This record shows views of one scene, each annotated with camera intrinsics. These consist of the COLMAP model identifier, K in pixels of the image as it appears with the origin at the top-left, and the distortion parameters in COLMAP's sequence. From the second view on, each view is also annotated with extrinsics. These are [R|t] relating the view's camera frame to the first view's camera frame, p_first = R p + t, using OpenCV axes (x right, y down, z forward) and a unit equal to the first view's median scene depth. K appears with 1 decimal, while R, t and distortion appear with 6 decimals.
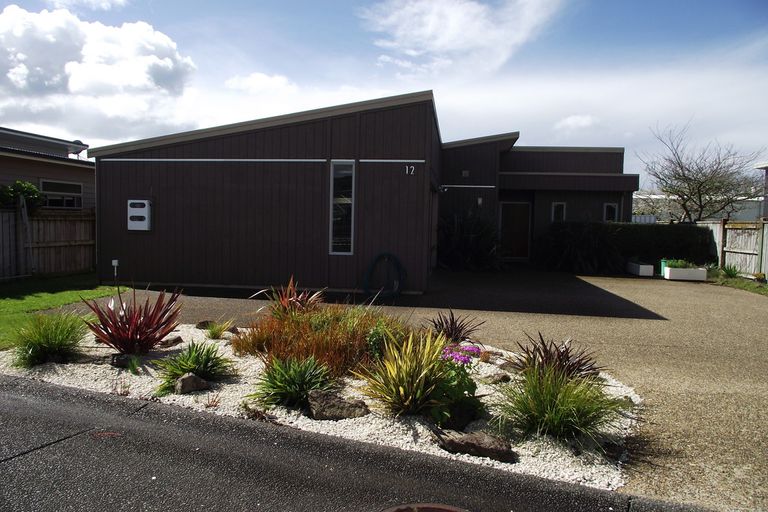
lens RADIAL K [[606.9, 0, 385.4], [0, 606.9, 255.6], [0, 0, 1]] dist [-0.016289, -0.039949]
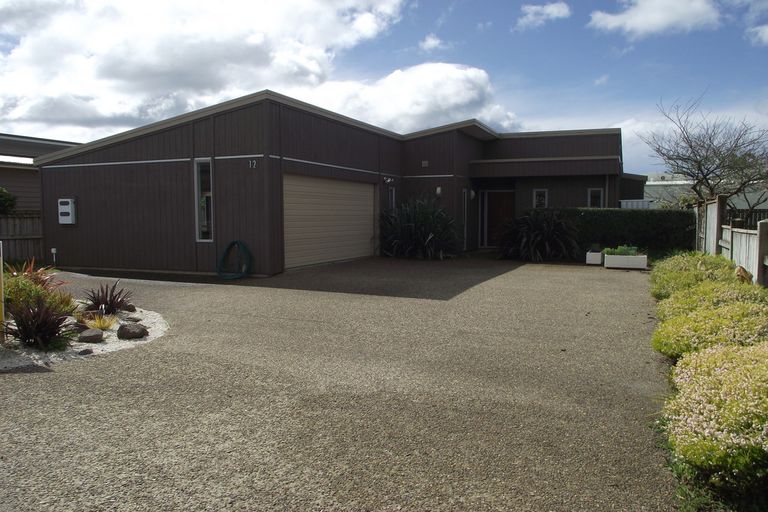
lens RADIAL K [[606.9, 0, 399.8], [0, 606.9, 253.0], [0, 0, 1]] dist [-0.016289, -0.039949]
pose [[0.964166, -0.004927, -0.265253, 0.551163], [0.005843, 0.999979, 0.002665, 0.017017], [0.265234, -0.004119, 0.964175, 0.016219]]
